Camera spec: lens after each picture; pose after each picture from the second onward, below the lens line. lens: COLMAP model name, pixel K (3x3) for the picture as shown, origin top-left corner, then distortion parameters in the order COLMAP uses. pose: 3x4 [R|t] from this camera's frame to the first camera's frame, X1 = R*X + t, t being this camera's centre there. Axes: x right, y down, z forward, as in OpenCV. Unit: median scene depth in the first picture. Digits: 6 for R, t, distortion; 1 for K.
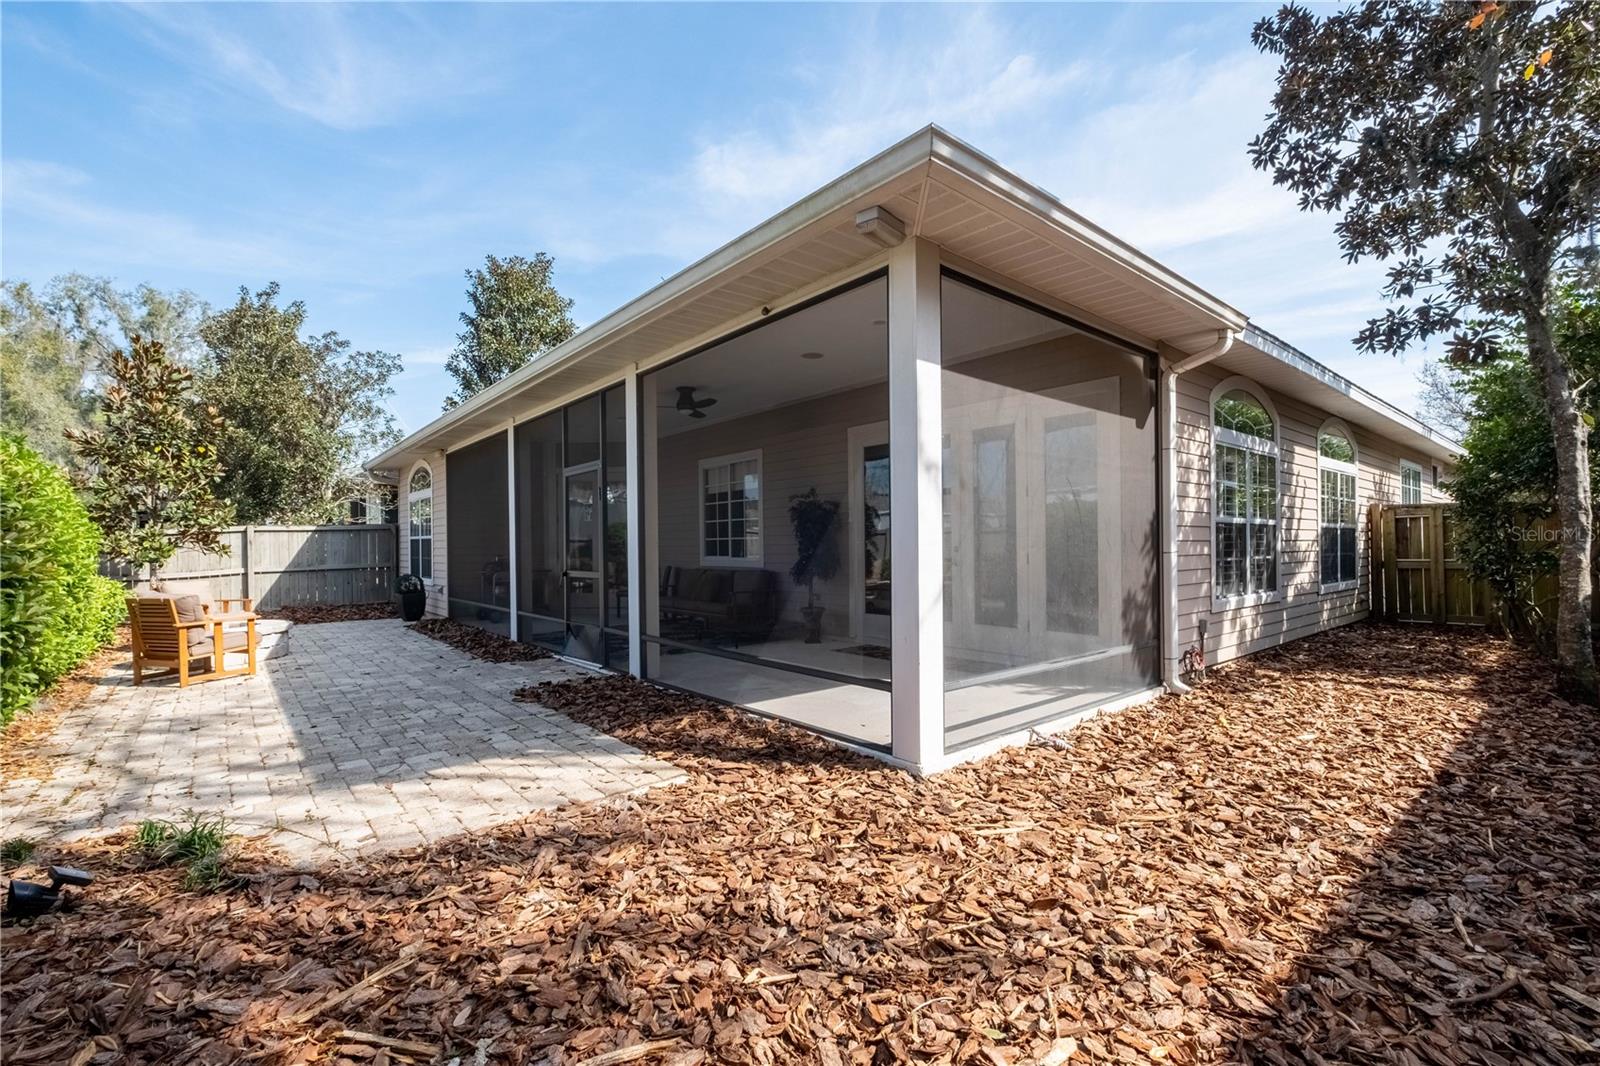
lens RADIAL K [[694.1, 0, 800.0], [0, 694.1, 533.0], [0, 0, 1]] dist [-0.001241, -0.000549]
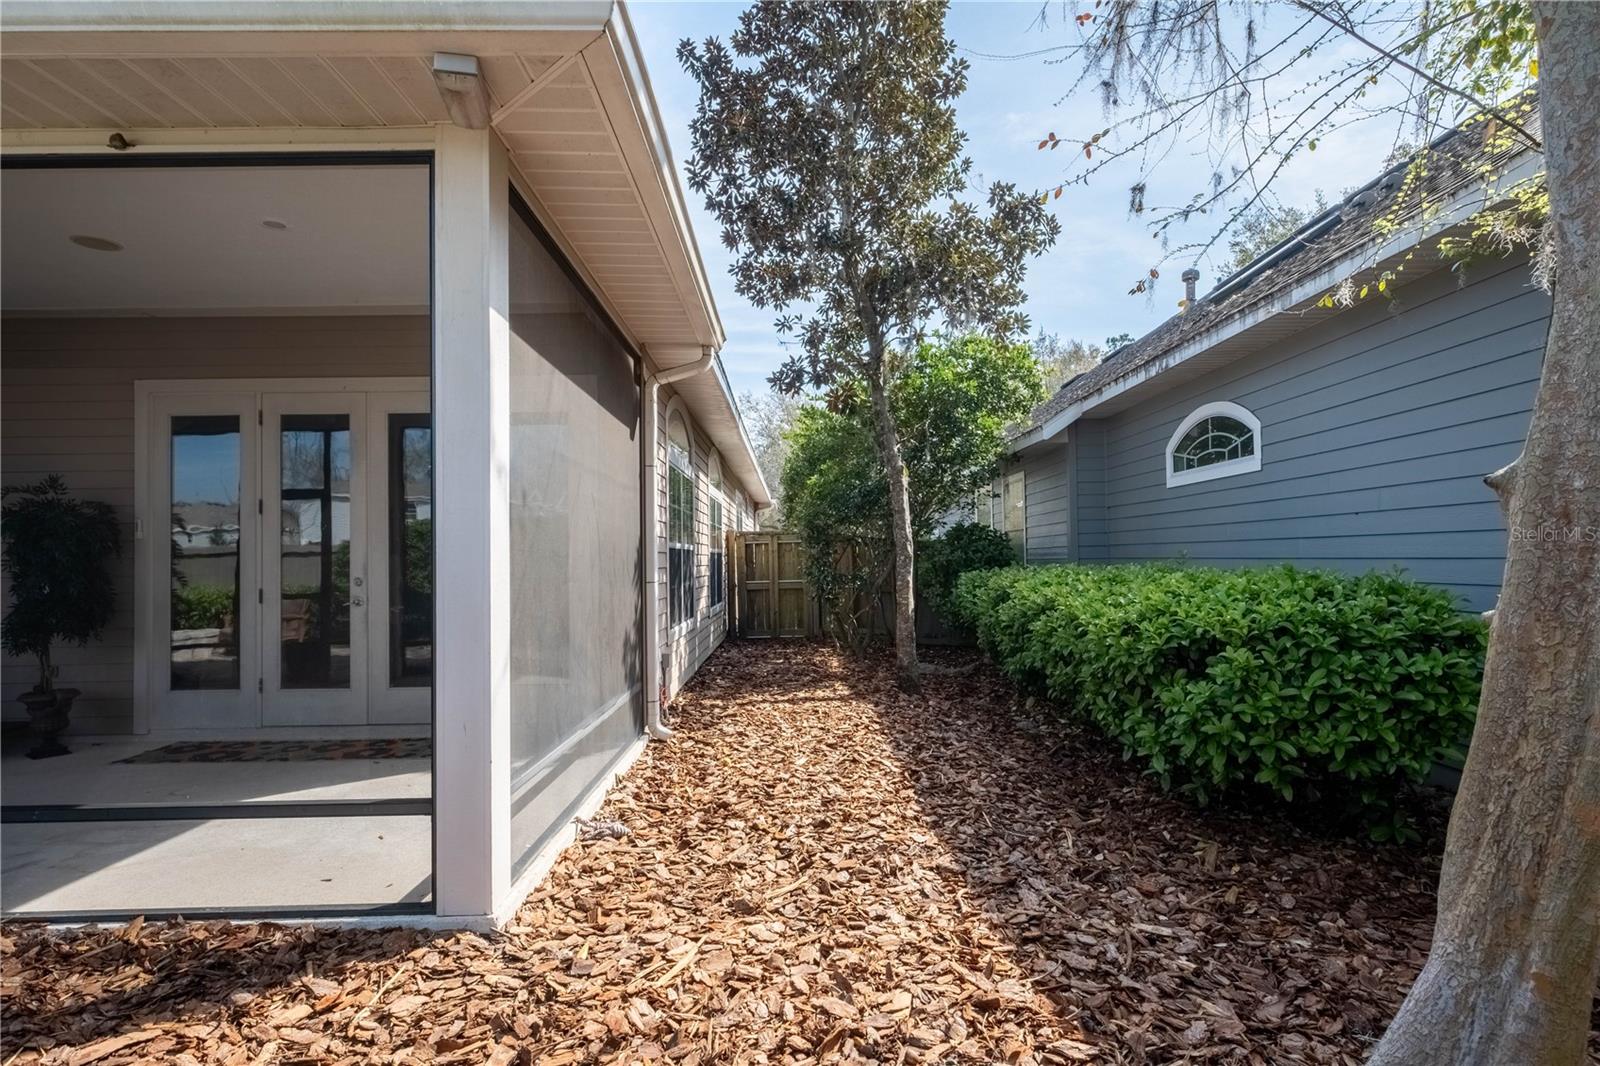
lens RADIAL K [[828.0, 0, 800.0], [0, 828.0, 533.0], [0, 0, 1]] dist [0.003484, 0.000950]
pose [[0.638123, 0.024093, 0.769557, -0.237759], [-0.005296, 0.999624, -0.026905, -0.009752], [-0.769916, 0.013093, 0.638011, 0.244107]]
